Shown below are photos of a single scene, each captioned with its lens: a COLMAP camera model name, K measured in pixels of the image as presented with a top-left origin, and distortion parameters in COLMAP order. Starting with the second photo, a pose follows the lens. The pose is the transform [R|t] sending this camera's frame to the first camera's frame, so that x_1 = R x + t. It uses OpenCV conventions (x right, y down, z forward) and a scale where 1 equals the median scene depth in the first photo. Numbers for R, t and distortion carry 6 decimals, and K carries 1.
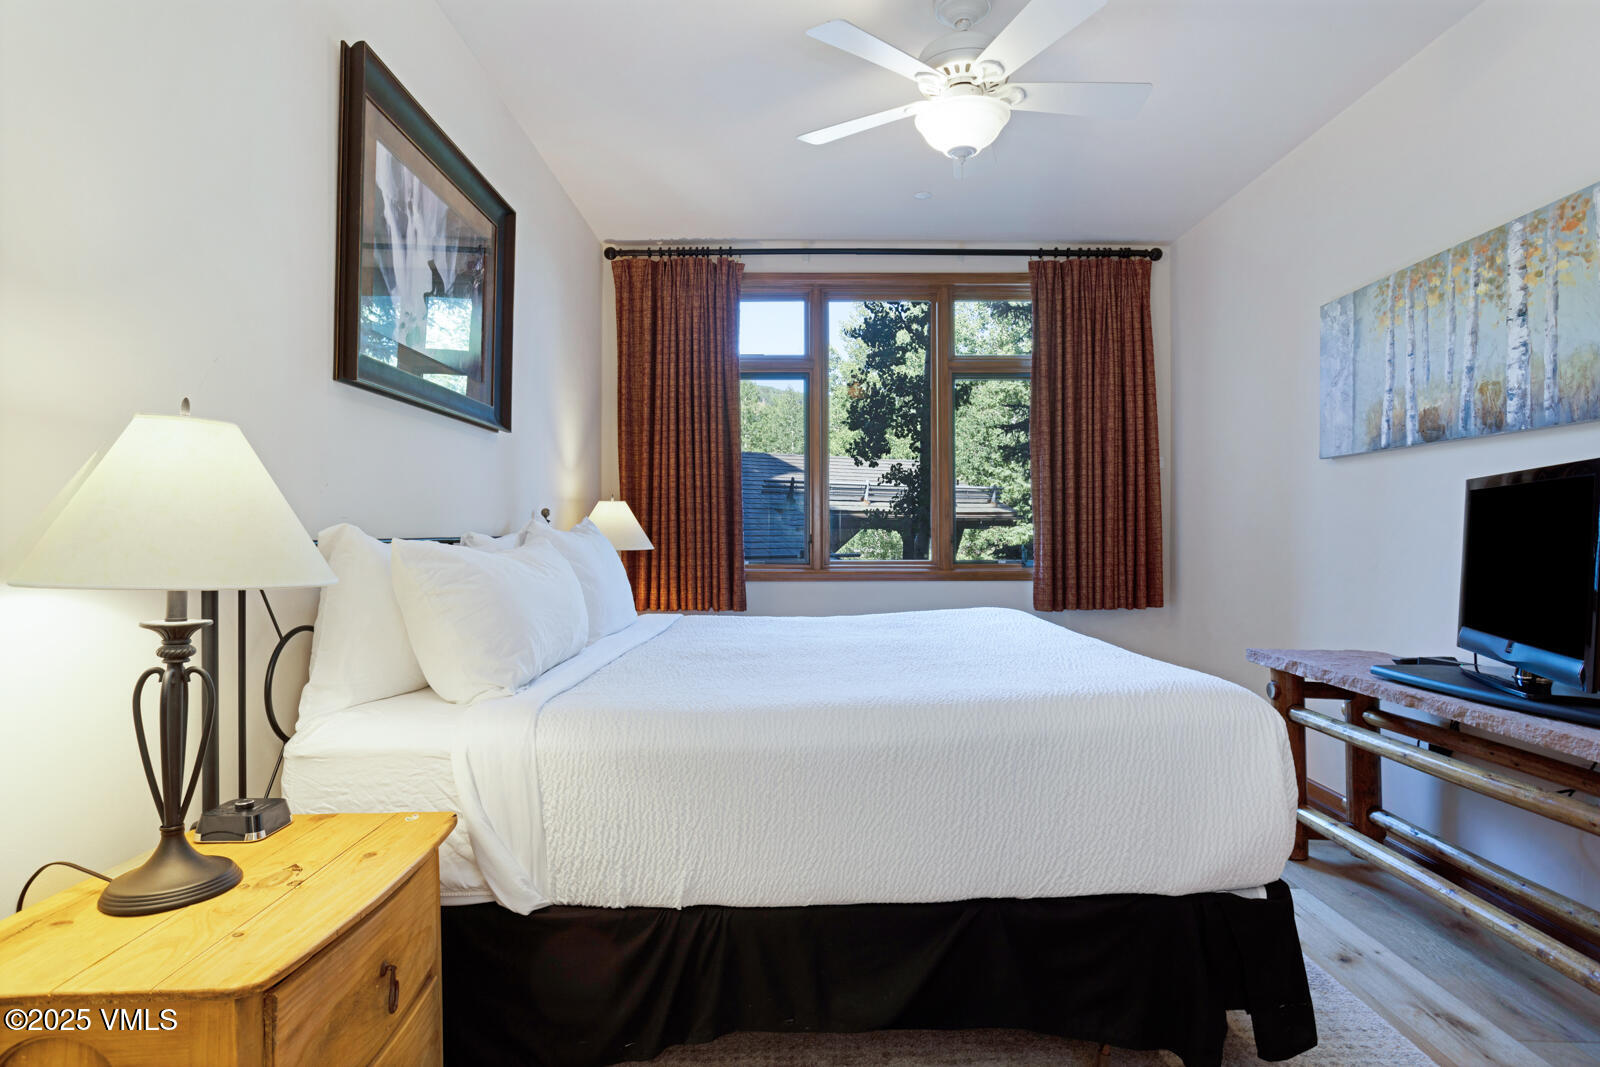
lens RADIAL K [[867.0, 0, 800.0], [0, 867.0, 533.5], [0, 0, 1]] dist [-0.078403, -0.000010]
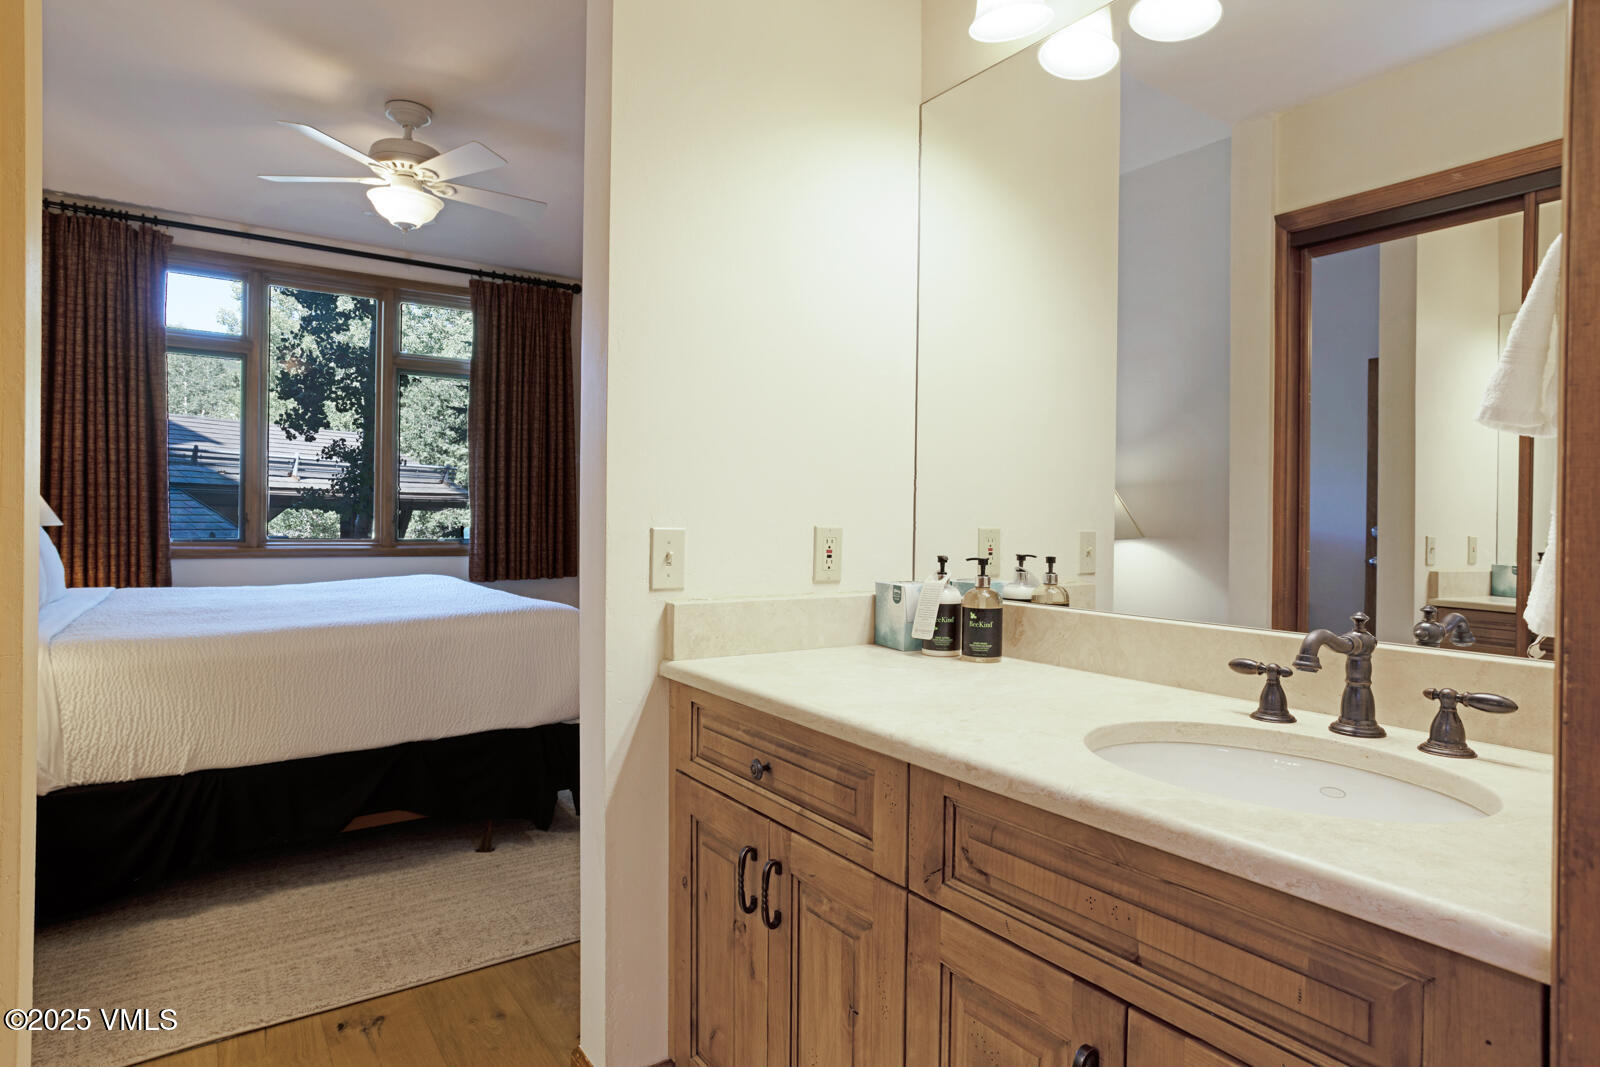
lens RADIAL K [[912.1, 0, 800.0], [0, 912.1, 533.5], [0, 0, 1]] dist [-0.068375, 0.054753]
pose [[0.830172, 0.004468, 0.557489, -0.036886], [-0.014501, 0.999803, 0.013580, 0.001745], [-0.557318, -0.019358, 0.830073, -0.251575]]
